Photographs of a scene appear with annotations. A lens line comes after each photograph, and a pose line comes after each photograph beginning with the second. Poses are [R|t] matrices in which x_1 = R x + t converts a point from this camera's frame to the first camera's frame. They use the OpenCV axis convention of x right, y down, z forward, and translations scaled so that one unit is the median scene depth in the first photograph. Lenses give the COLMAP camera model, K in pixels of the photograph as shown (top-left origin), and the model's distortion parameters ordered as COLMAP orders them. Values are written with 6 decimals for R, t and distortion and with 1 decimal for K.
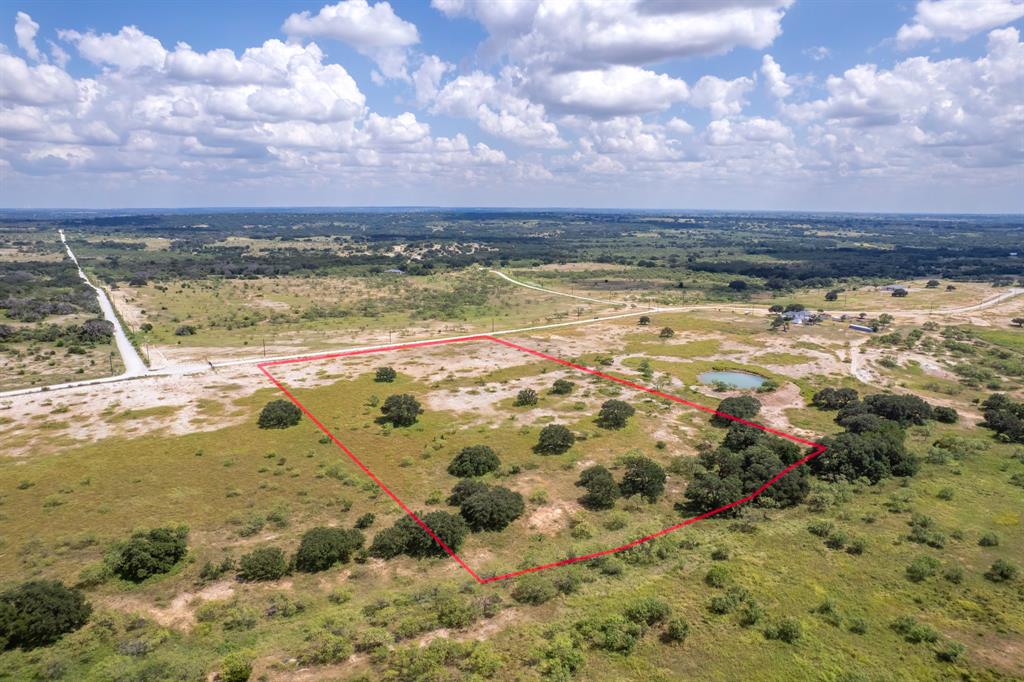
lens RADIAL K [[665.9, 0, 534.6], [0, 665.9, 344.0], [0, 0, 1]] dist [-0.078013, 0.062214]
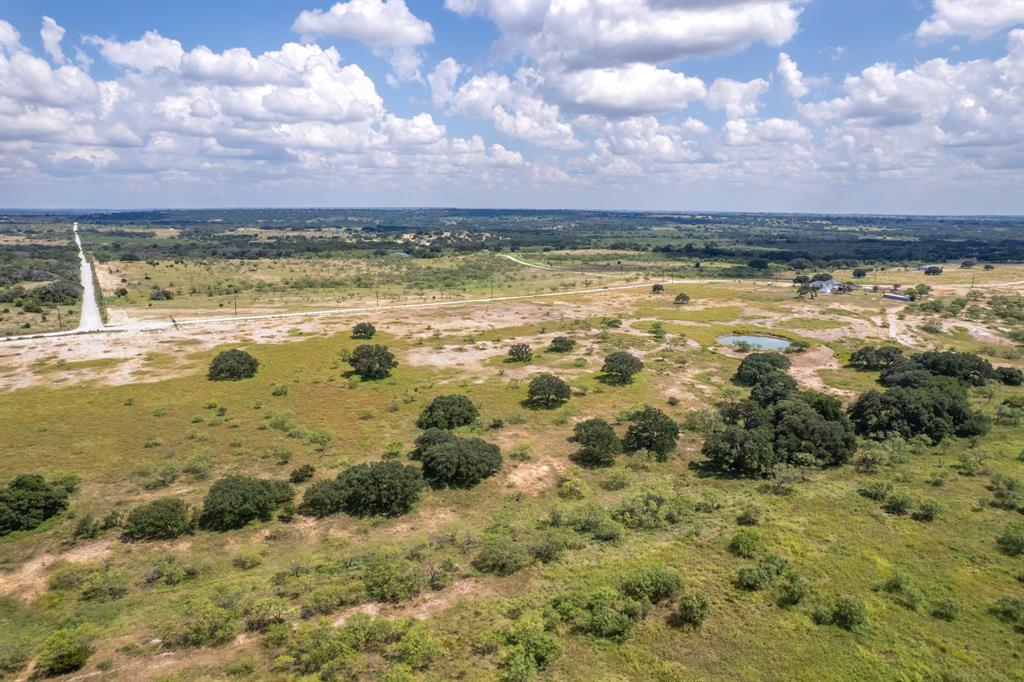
lens RADIAL K [[645.1, 0, 523.7], [0, 645.1, 340.9], [0, 0, 1]] dist [-0.075293, 0.061490]
pose [[0.998674, -0.008098, -0.050837, 0.040944], [0.007142, 0.999795, -0.018952, 0.087808], [0.050980, 0.018564, 0.998527, 0.164425]]
